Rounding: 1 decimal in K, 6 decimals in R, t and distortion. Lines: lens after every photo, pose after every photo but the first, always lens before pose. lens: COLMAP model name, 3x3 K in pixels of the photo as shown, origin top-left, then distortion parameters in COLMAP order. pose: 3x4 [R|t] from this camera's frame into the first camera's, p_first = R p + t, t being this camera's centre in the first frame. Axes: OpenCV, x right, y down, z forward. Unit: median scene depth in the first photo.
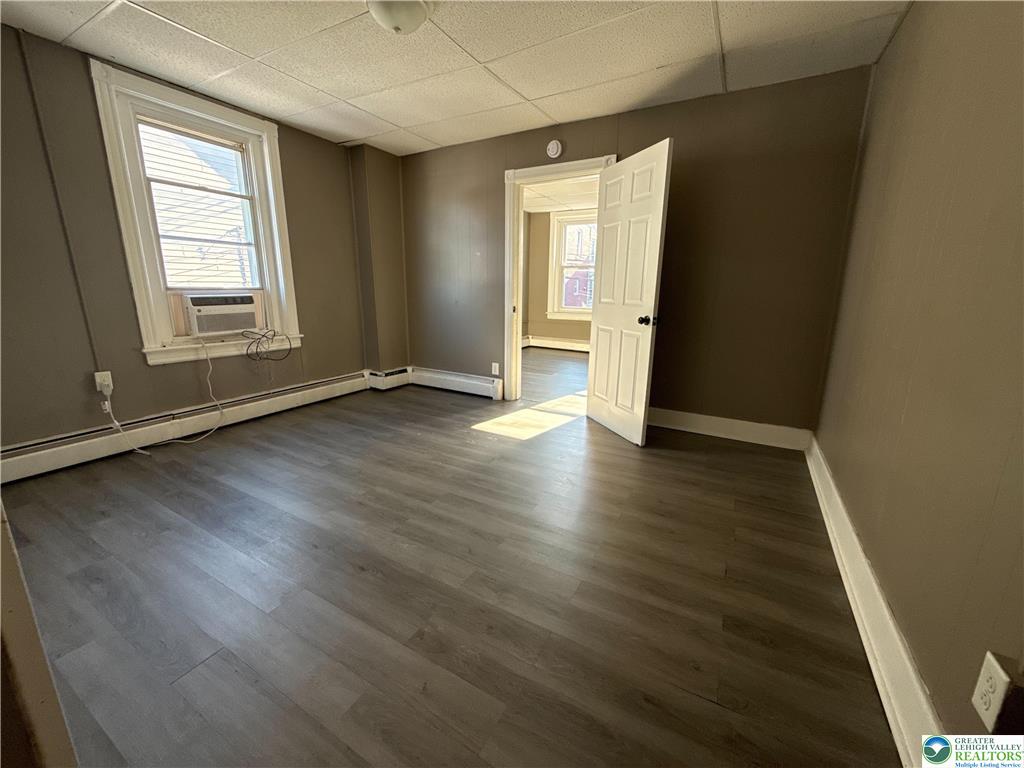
lens RADIAL K [[404.8, 0, 513.3], [0, 404.8, 383.5], [0, 0, 1]] dist [-0.000124, -0.000315]
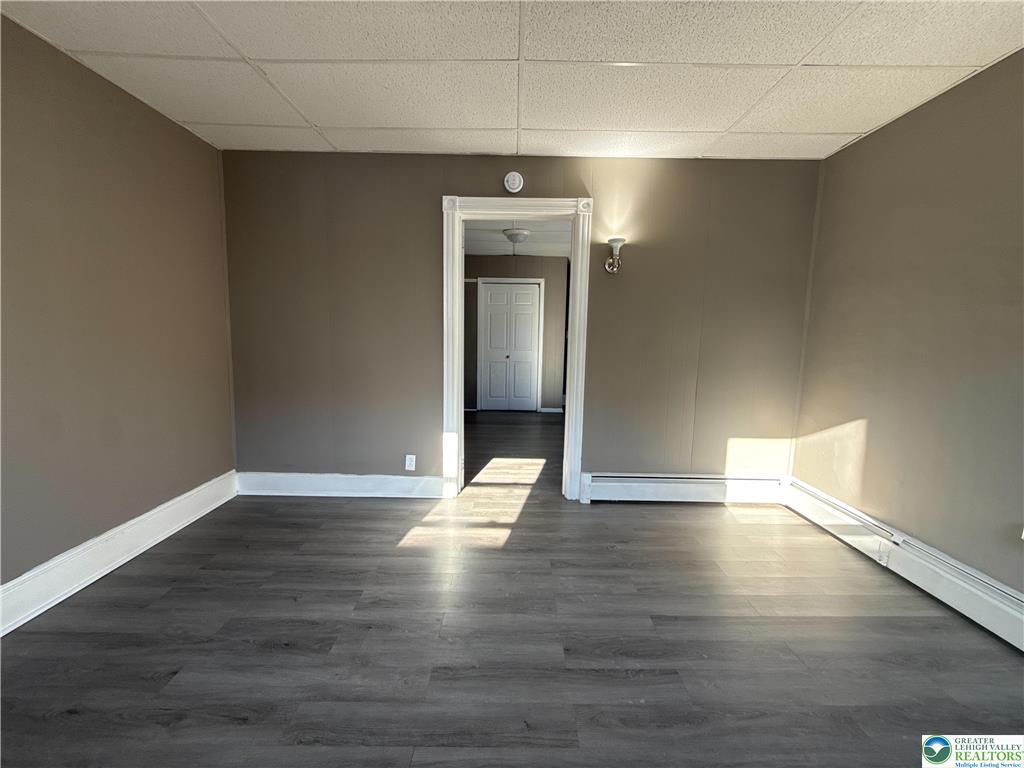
lens RADIAL K [[404.8, 0, 513.3], [0, 404.8, 383.5], [0, 0, 1]] dist [-0.000124, -0.000315]
pose [[-0.872159, 0.037949, -0.487748, 0.585170], [-0.135860, 0.938984, 0.315993, -0.491942], [0.469979, 0.341862, -0.813787, 1.920524]]
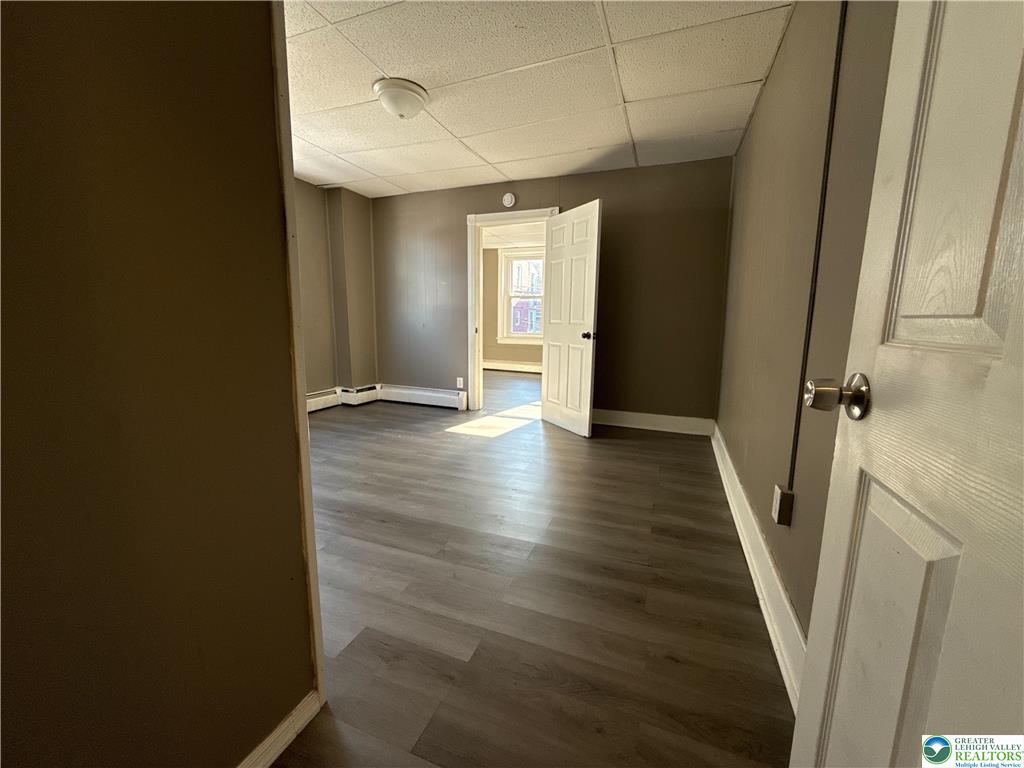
lens RADIAL K [[402.8, 0, 513.7], [0, 402.8, 382.4], [0, 0, 1]] dist [-0.000991, -0.000069]
pose [[0.989615, -0.020012, 0.142340, -0.071739], [0.030867, 0.996746, -0.074465, 0.065892], [-0.140387, 0.078085, 0.987013, -0.170862]]
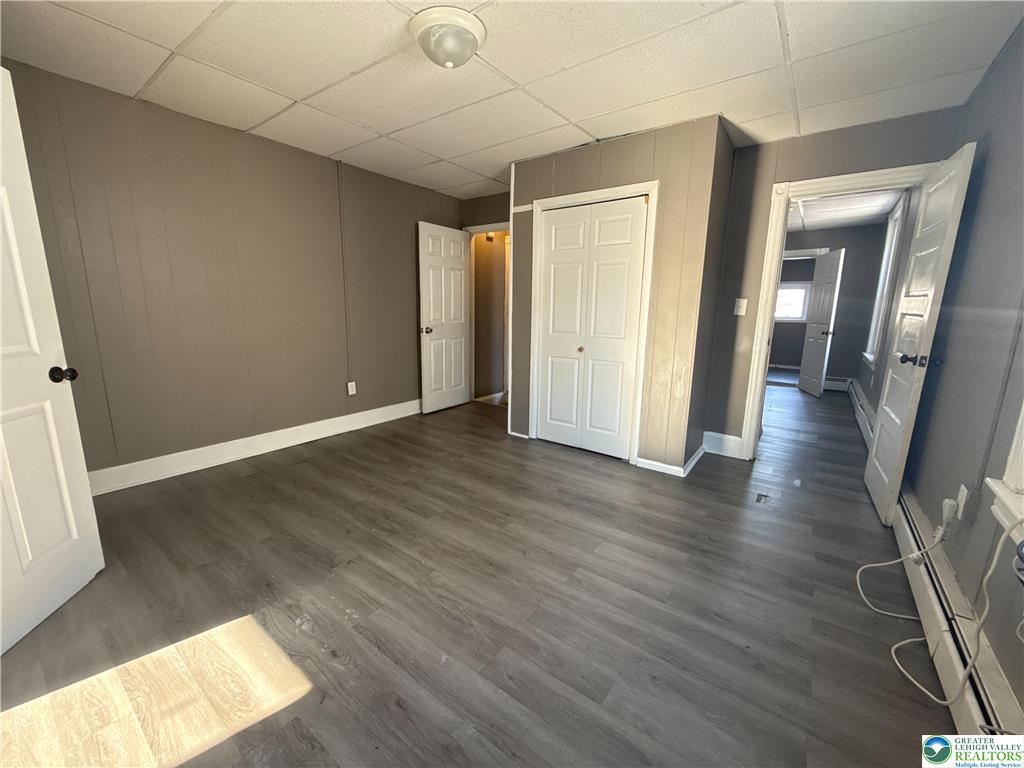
lens RADIAL K [[404.8, 0, 513.3], [0, 404.8, 383.5], [0, 0, 1]] dist [-0.000124, -0.000315]
pose [[-0.991859, -0.048398, 0.117784, -0.336981], [0.003296, 0.914890, 0.403690, -0.322312], [-0.127297, 0.400792, -0.907282, 1.238323]]
